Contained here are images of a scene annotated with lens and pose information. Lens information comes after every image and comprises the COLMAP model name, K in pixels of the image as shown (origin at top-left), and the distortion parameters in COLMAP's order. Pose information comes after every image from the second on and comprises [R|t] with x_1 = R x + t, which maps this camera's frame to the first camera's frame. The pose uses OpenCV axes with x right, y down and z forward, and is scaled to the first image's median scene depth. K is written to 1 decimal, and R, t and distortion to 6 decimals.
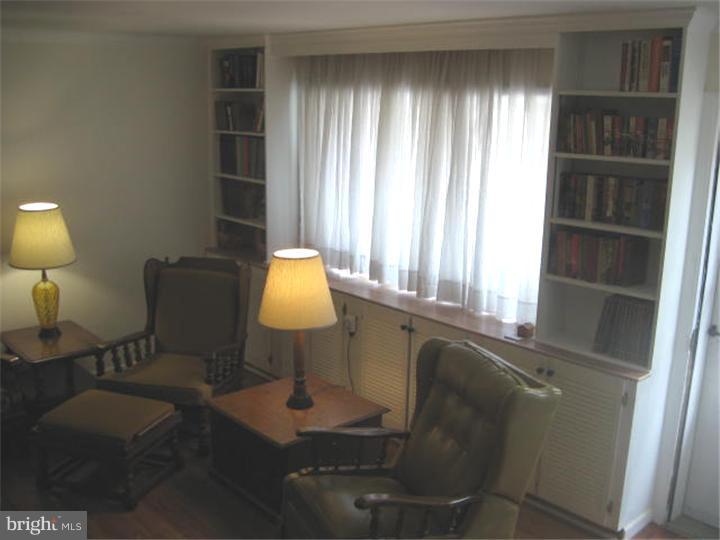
lens RADIAL K [[740.5, 0, 360.0], [0, 740.5, 270.0], [0, 0, 1]] dist [-0.113204, 0.000957]
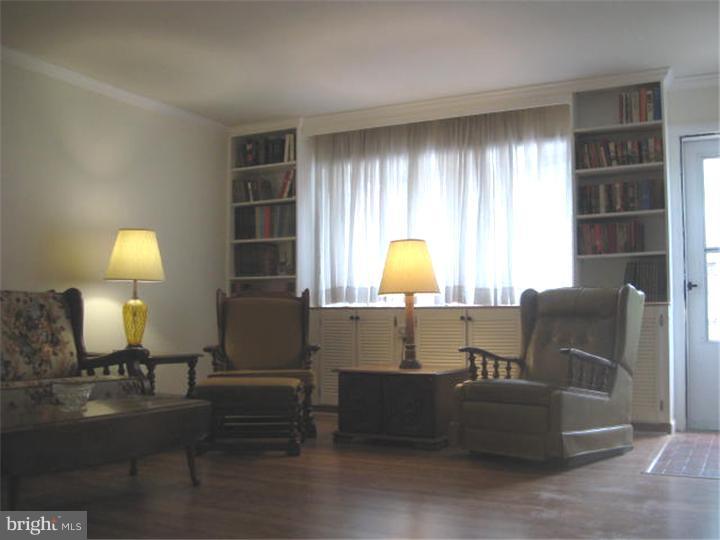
lens RADIAL K [[740.5, 0, 360.0], [0, 740.5, 270.0], [0, 0, 1]] dist [-0.113204, 0.000957]
pose [[0.943236, 0.007954, 0.332028, -0.610424], [0.090021, 0.956168, -0.278639, 0.389410], [-0.319690, 0.292712, 0.901176, -0.120276]]
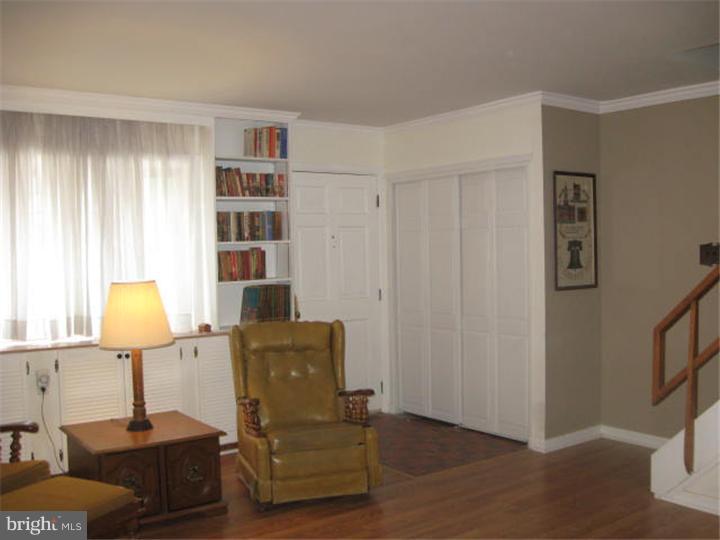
lens RADIAL K [[740.5, 0, 360.0], [0, 740.5, 270.0], [0, 0, 1]] dist [-0.113204, 0.000957]
pose [[0.123153, -0.037573, 0.991676, -1.136084], [0.256842, 0.966442, 0.004721, 0.047767], [-0.958575, 0.254123, 0.128671, 0.555483]]
